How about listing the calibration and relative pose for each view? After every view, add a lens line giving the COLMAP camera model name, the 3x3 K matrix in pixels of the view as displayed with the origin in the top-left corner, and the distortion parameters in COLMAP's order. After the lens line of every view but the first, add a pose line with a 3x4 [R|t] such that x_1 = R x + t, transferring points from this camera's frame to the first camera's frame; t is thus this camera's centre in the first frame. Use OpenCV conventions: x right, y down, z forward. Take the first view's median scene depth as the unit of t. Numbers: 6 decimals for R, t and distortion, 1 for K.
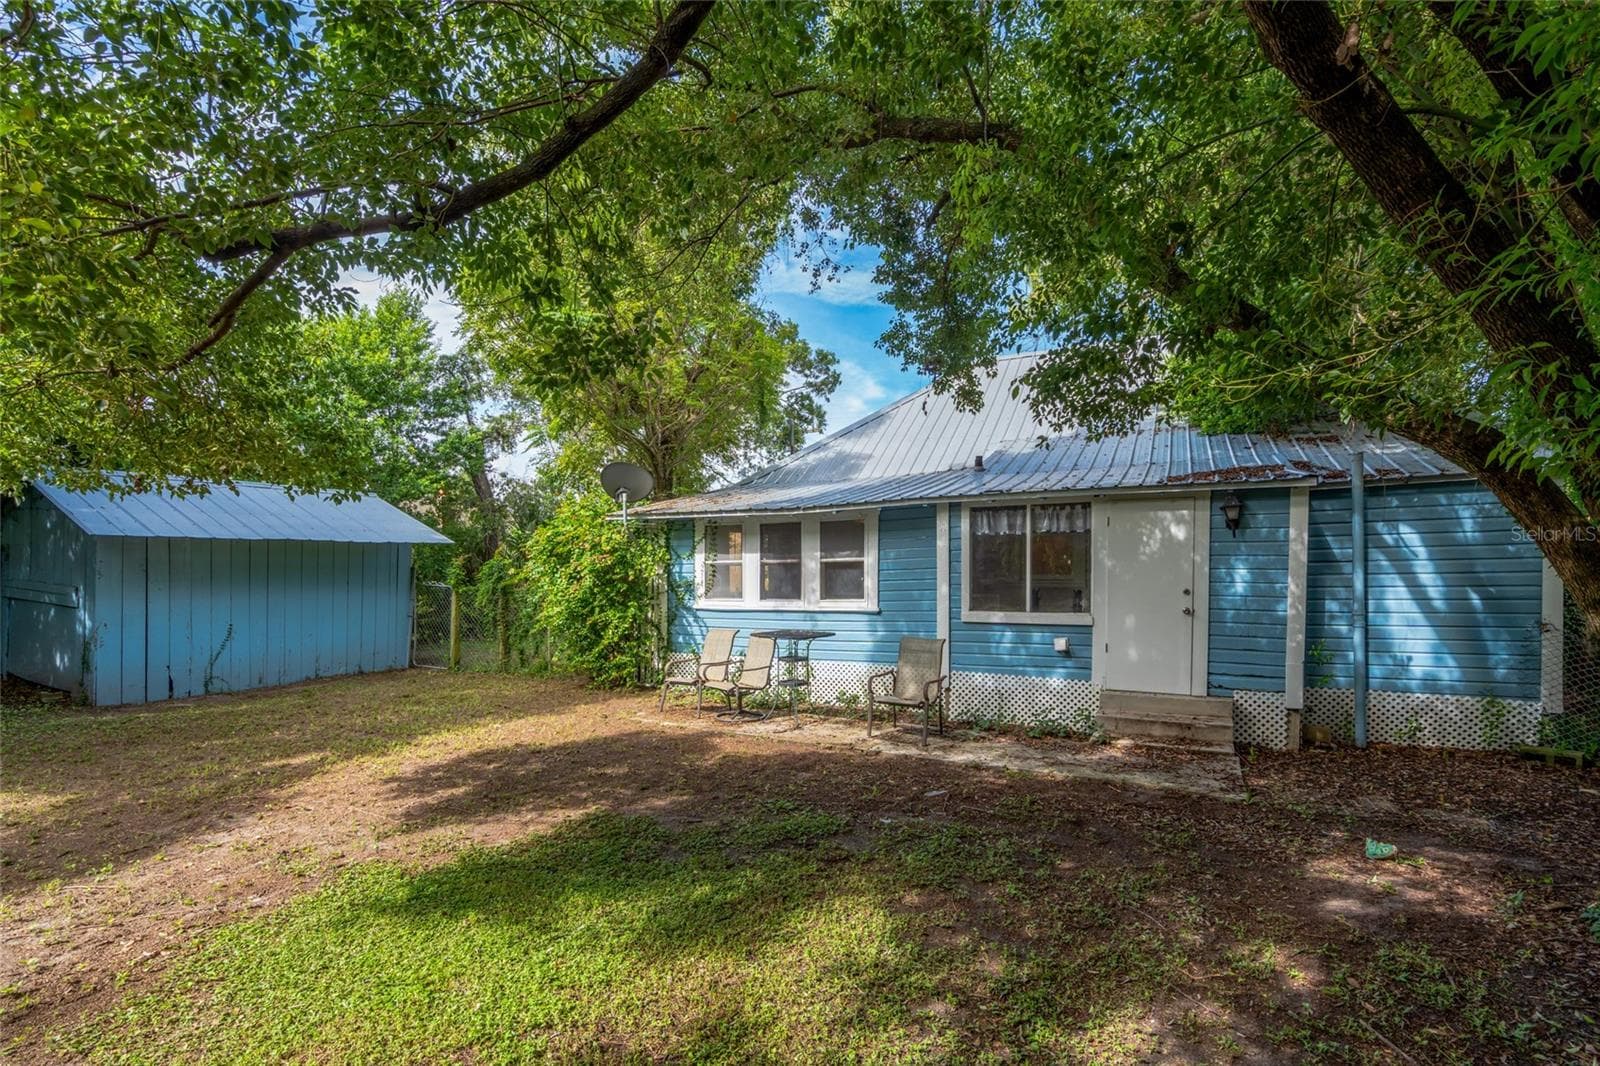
lens RADIAL K [[744.5, 0, 801.6], [0, 744.5, 592.6], [0, 0, 1]] dist [-0.004582, 0.000041]
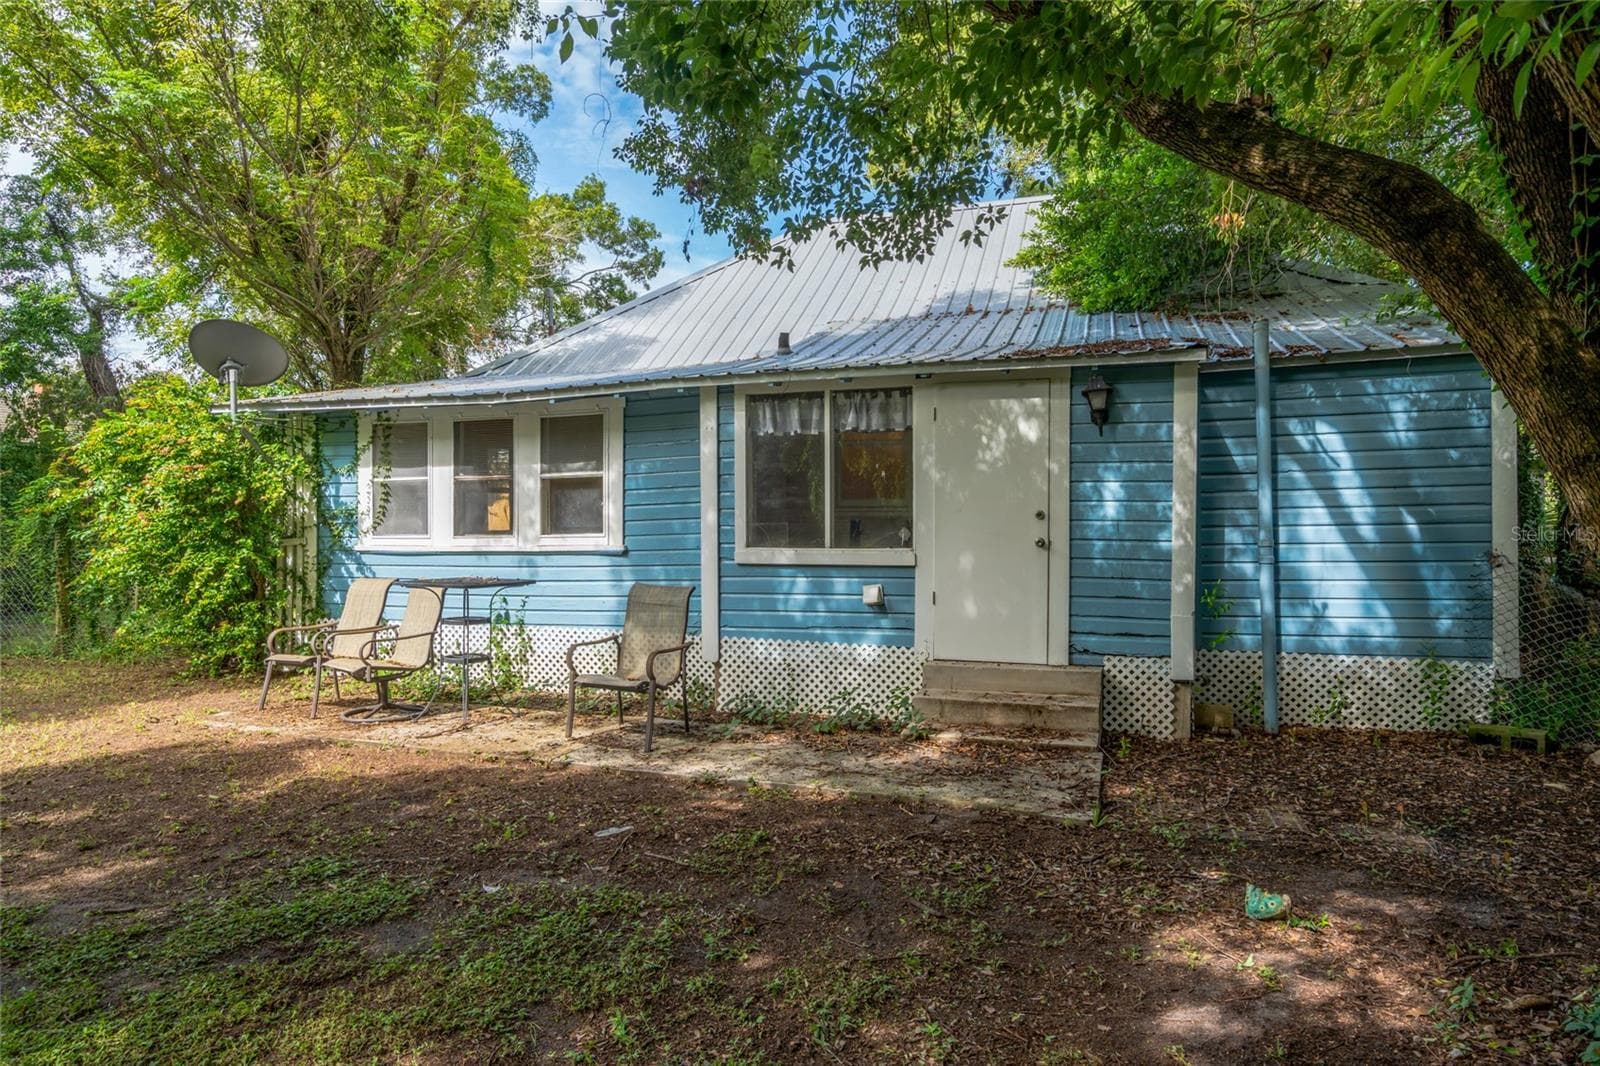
lens RADIAL K [[945.6, 0, 800.0], [0, 945.6, 533.0], [0, 0, 1]] dist [-0.000571, 0.000466]
pose [[0.988144, 0.001218, 0.153522, 0.164574], [0.001921, 0.999792, -0.020295, 0.033682], [-0.153515, 0.020350, 0.987937, 0.166623]]
